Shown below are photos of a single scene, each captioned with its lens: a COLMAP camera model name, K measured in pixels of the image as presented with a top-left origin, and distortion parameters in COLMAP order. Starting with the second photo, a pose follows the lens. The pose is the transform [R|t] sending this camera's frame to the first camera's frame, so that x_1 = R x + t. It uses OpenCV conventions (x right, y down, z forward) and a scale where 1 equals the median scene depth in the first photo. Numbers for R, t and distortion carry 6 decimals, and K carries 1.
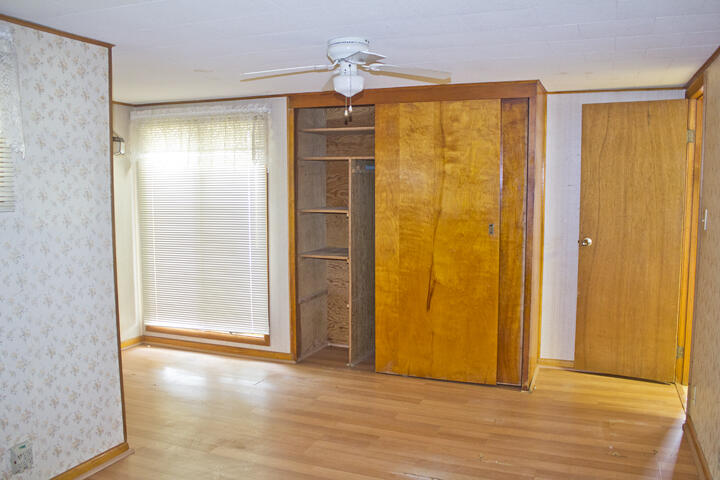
lens RADIAL K [[613.0, 0, 360.0], [0, 613.0, 240.0], [0, 0, 1]] dist [-0.172326, 0.163687]
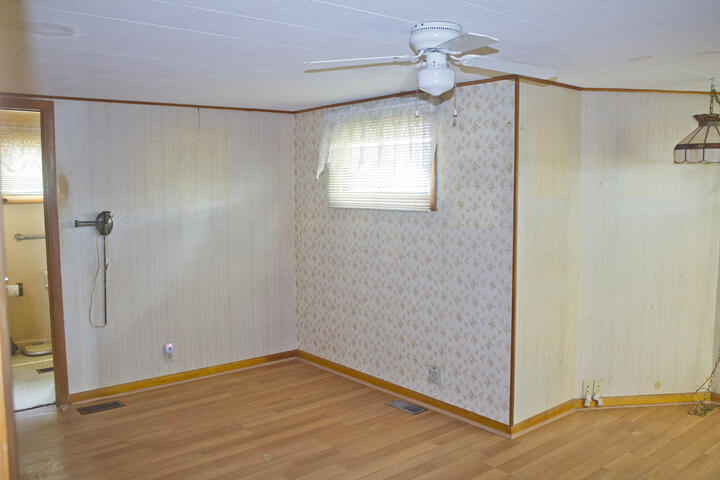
lens RADIAL K [[613.0, 0, 360.0], [0, 613.0, 240.0], [0, 0, 1]] dist [-0.172326, 0.163687]
pose [[-0.473378, 0.072864, -0.877840, 0.791412], [-0.083957, 0.988304, 0.127307, -0.144424], [0.876849, 0.133965, -0.461724, 1.373312]]
